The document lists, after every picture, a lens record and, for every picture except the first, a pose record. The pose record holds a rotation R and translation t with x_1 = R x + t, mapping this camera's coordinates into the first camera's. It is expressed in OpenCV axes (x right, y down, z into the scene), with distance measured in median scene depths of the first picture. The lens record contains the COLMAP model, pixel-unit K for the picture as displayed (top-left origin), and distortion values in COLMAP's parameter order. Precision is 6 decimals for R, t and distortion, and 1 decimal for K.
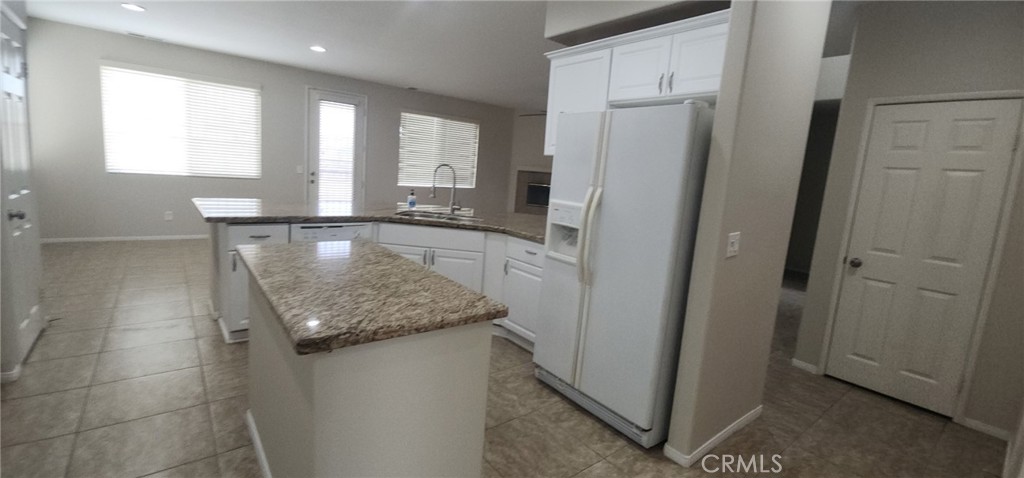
lens RADIAL K [[422.7, 0, 504.4], [0, 422.7, 235.0], [0, 0, 1]] dist [-0.001279, -0.000103]
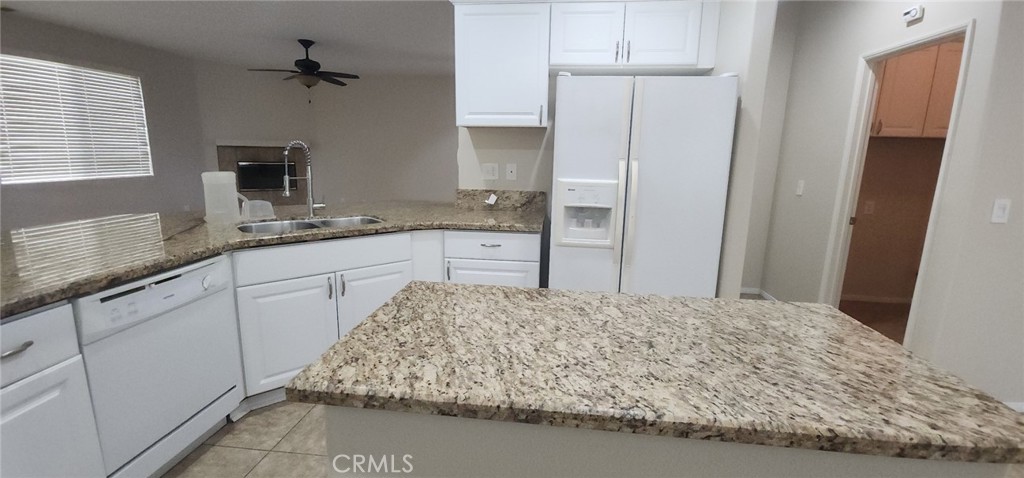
lens RADIAL K [[422.7, 0, 510.2], [0, 422.7, 233.6], [0, 0, 1]] dist [-0.001279, -0.000103]
pose [[0.701917, -0.194345, 0.685232, -0.577953], [0.142579, 0.980921, 0.132157, -0.103926], [-0.697843, 0.004937, 0.716234, 0.464370]]
